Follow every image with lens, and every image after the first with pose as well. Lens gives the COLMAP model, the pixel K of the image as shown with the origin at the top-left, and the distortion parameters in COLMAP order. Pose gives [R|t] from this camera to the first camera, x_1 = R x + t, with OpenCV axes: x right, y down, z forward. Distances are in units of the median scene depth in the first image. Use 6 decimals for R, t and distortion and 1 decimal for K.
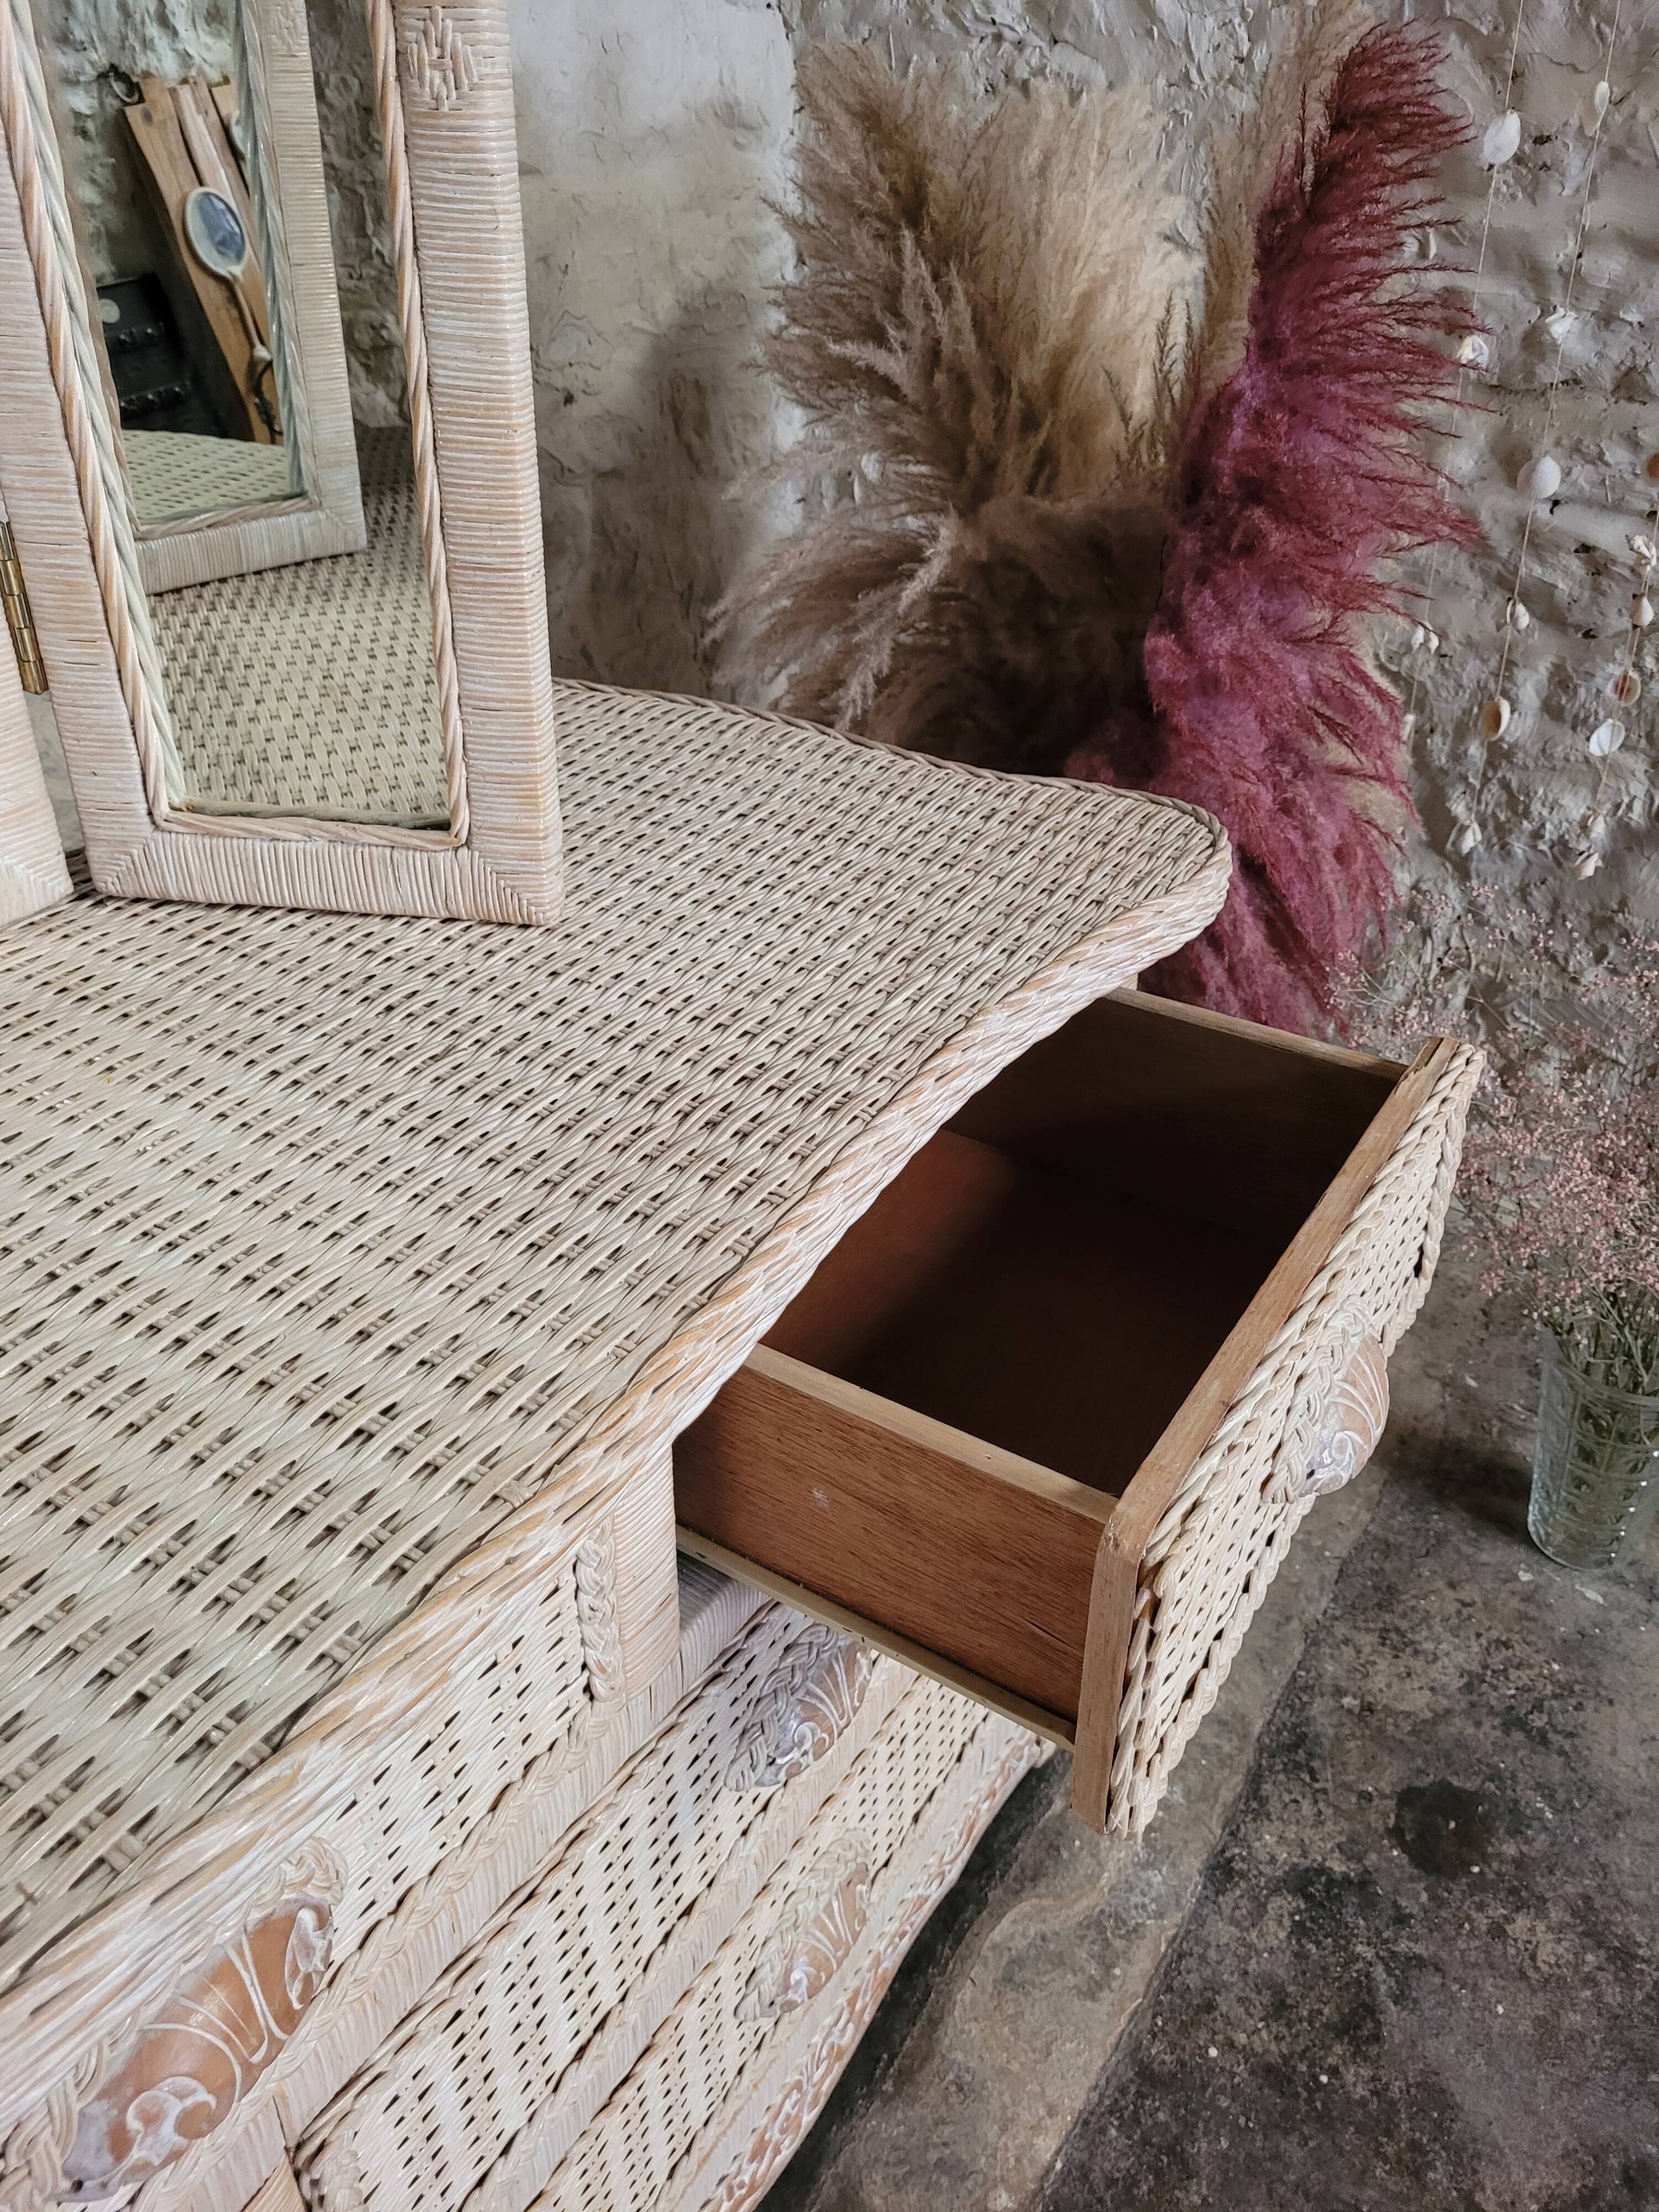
lens RADIAL K [[1669.7, 0, 855.3], [0, 1669.7, 1080.8], [0, 0, 1]] dist [0.049692, -0.041542]
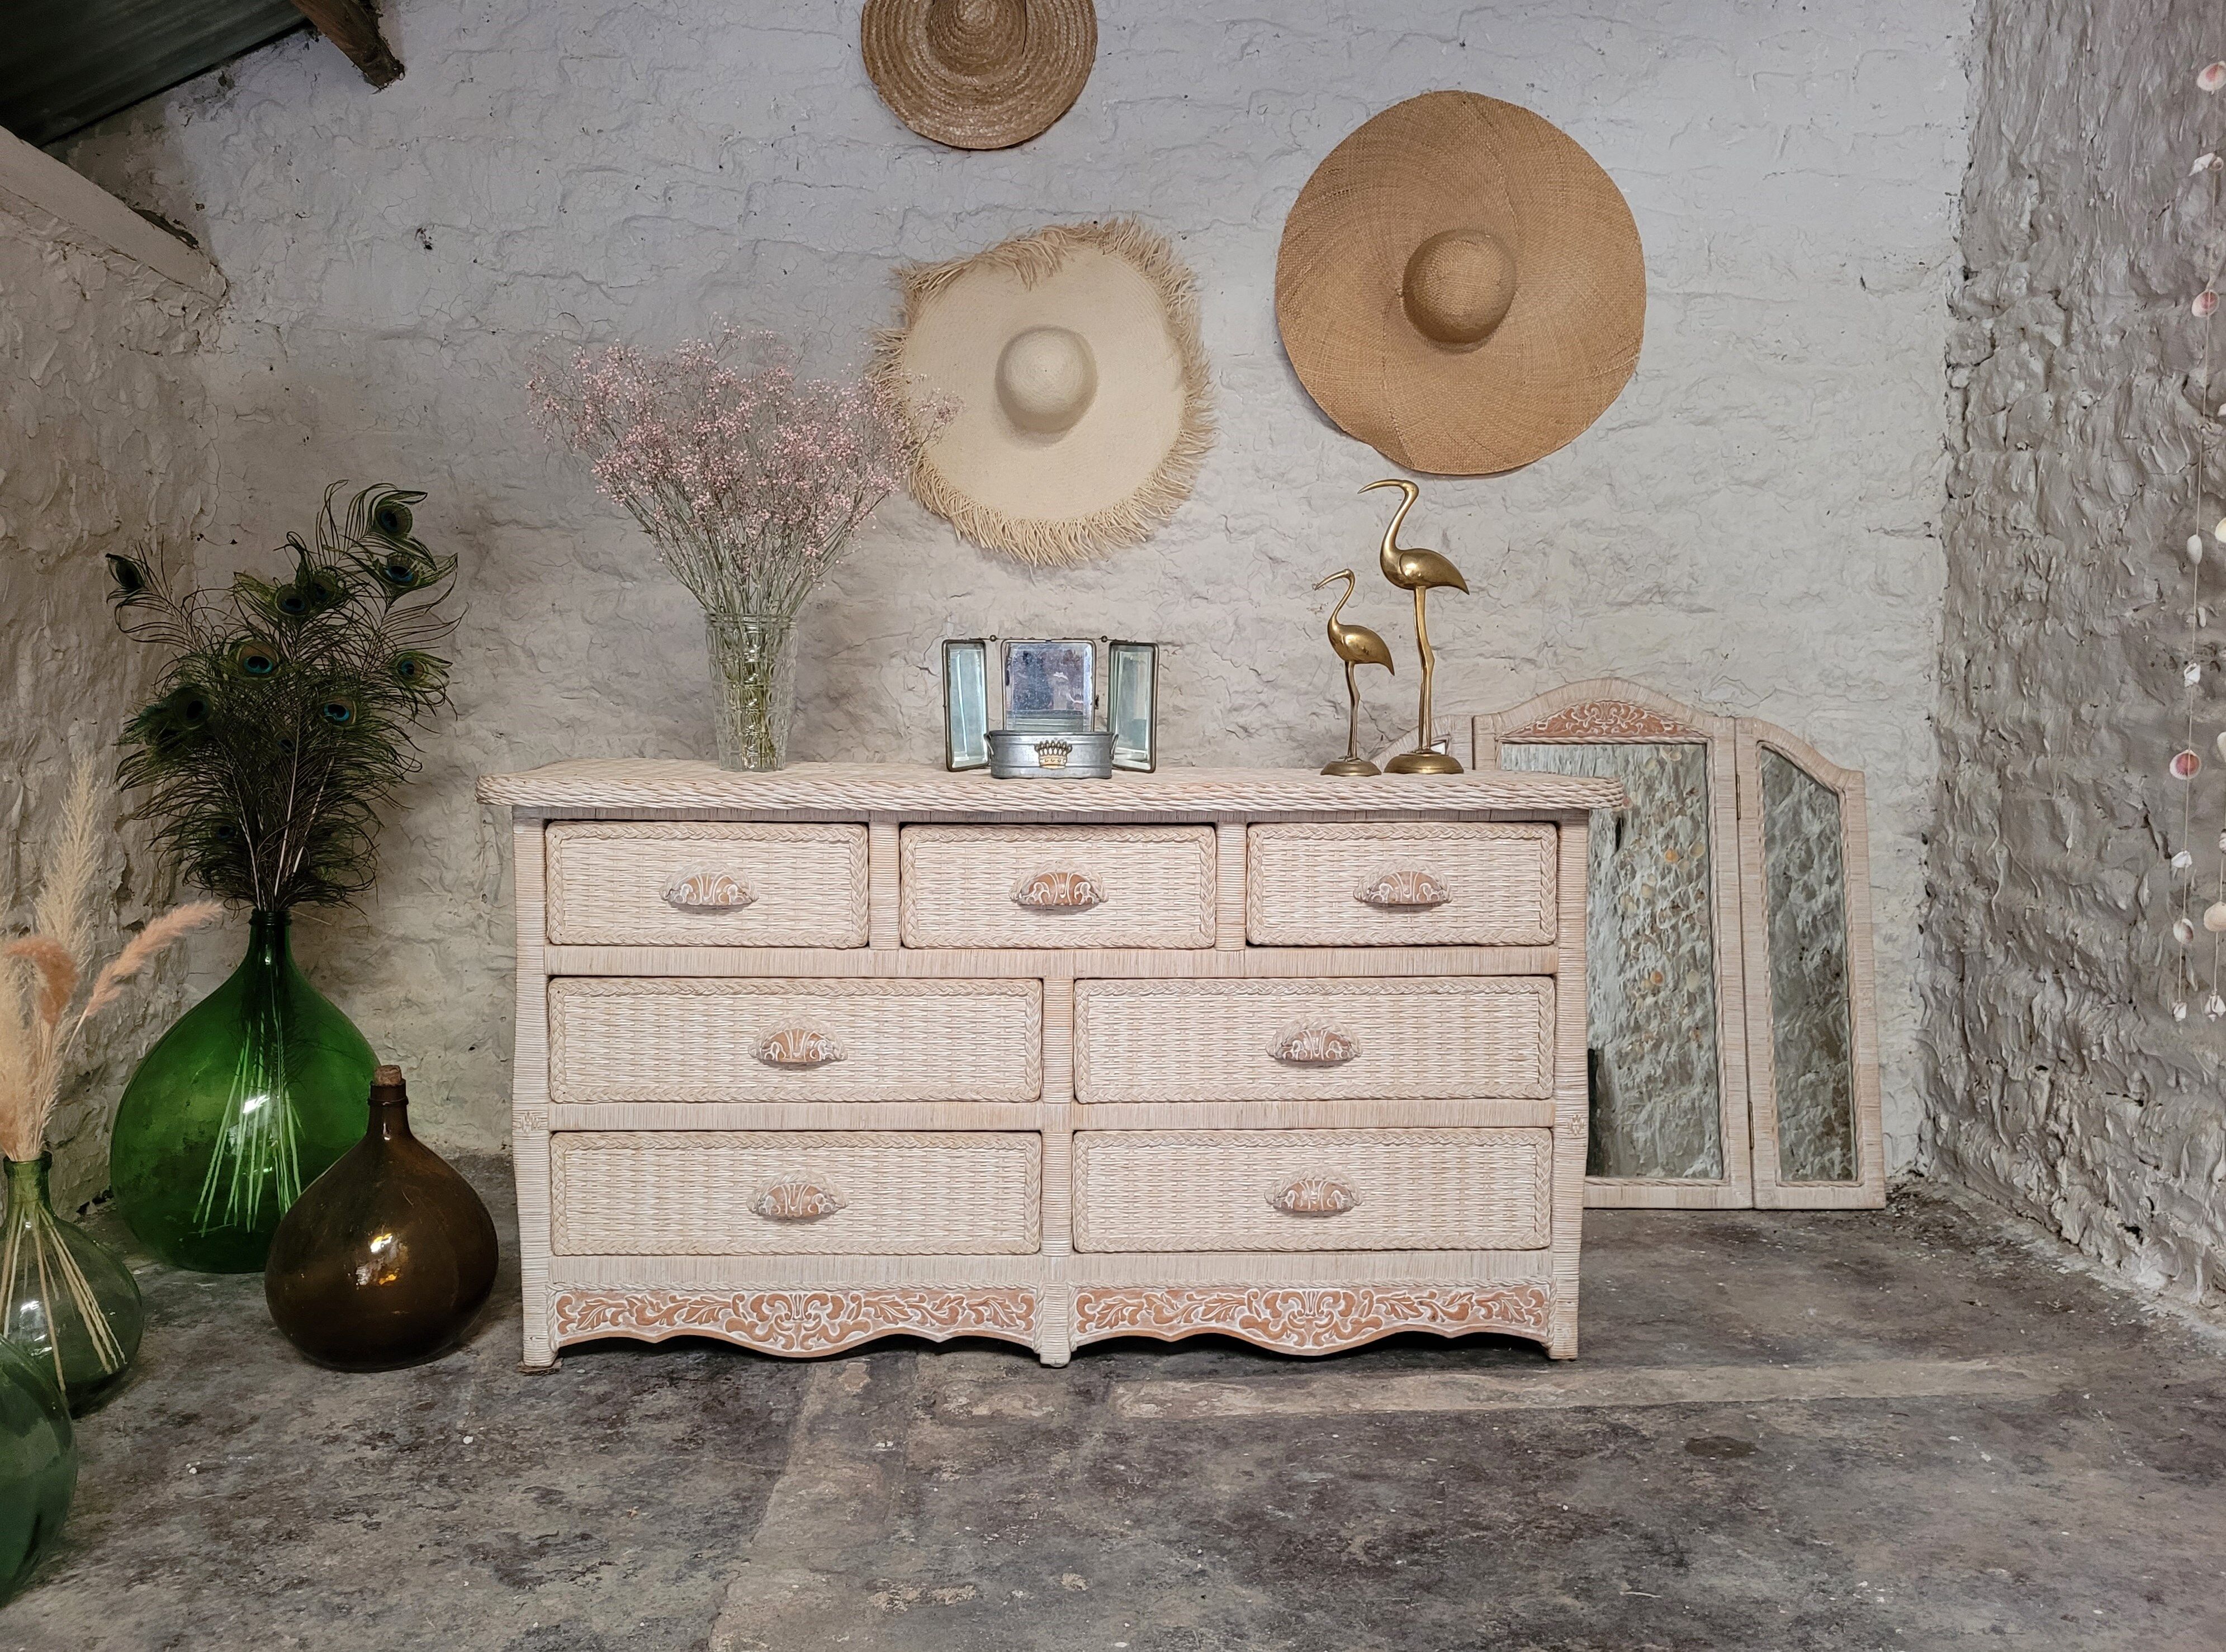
lens RADIAL K [[1680.0, 0, 1120.7], [0, 1680.0, 818.1], [0, 0, 1]] dist [0.049692, -0.041542]
pose [[0.571862, 0.049458, -0.818857, 1.523382], [-0.424067, 0.872290, -0.243469, 0.654201], [0.702240, 0.486481, 0.519803, -0.575796]]
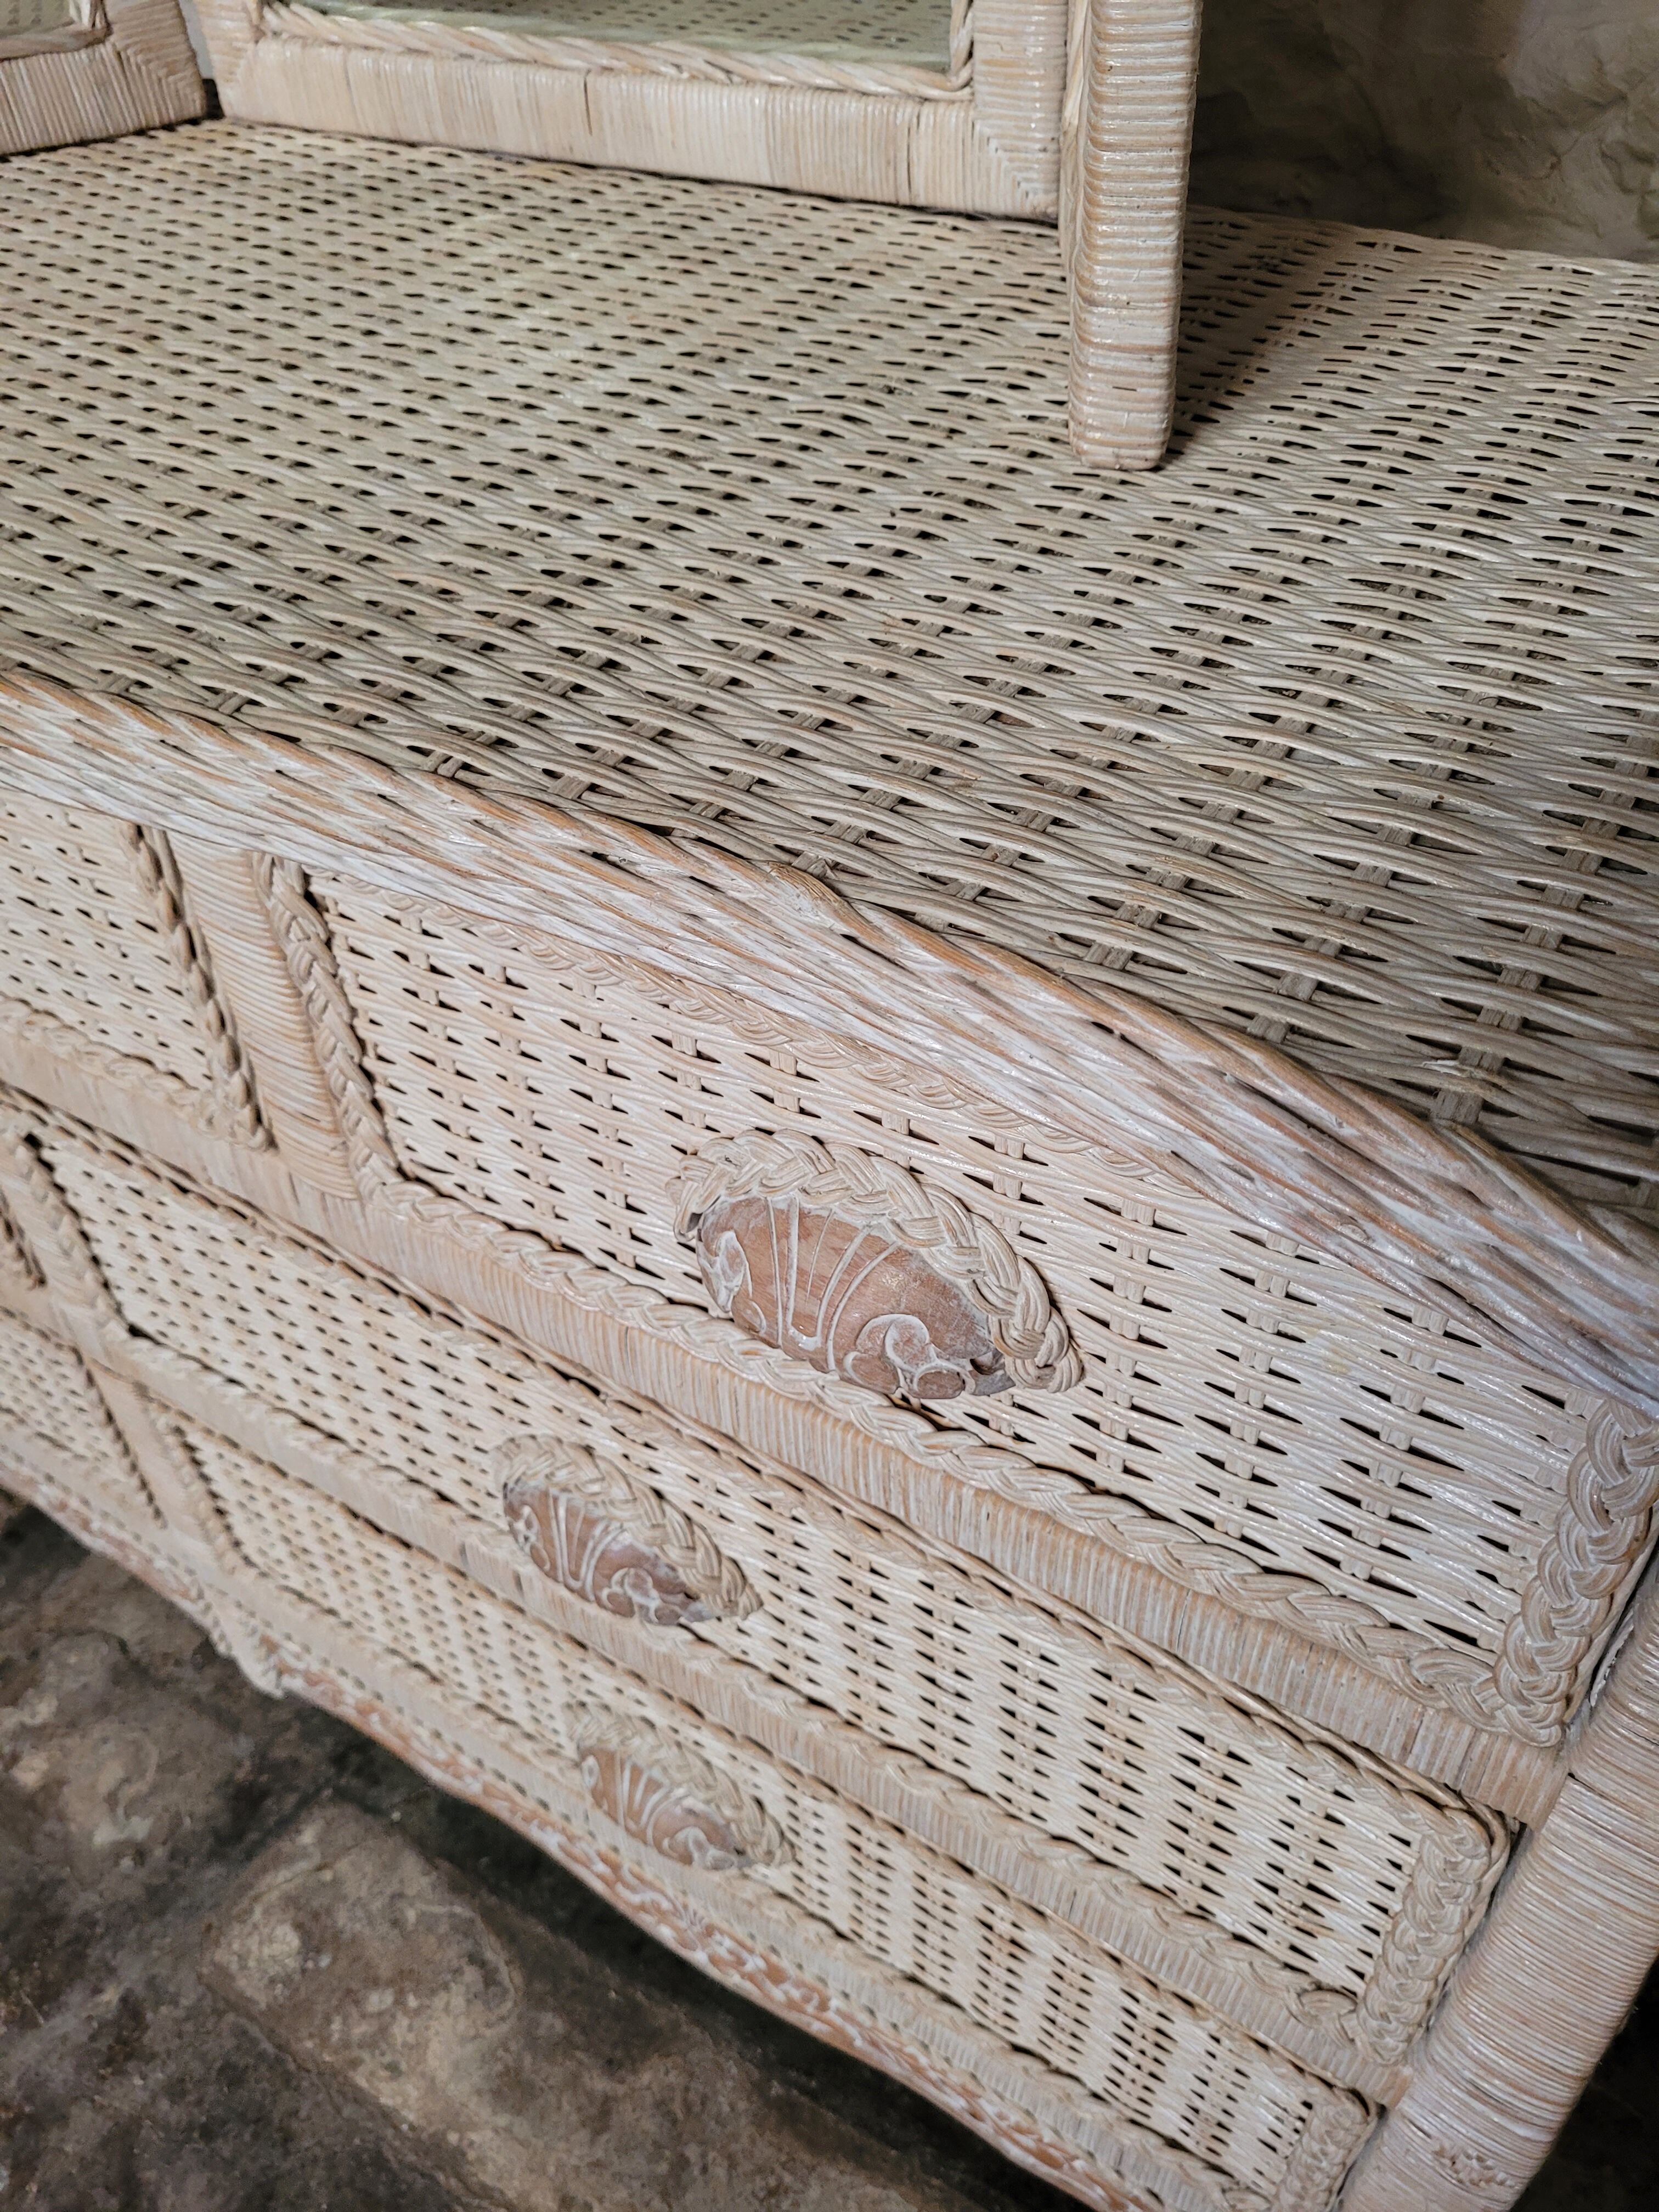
lens RADIAL K [[1663.8, 0, 840.6], [0, 1663.8, 1079.9], [0, 0, 1]] dist [0.043891, -0.034111]
pose [[0.015614, 0.653543, -0.756729, 0.320613], [-0.486377, 0.666211, 0.565332, -0.188783], [0.873609, 0.359229, 0.328271, 0.625323]]
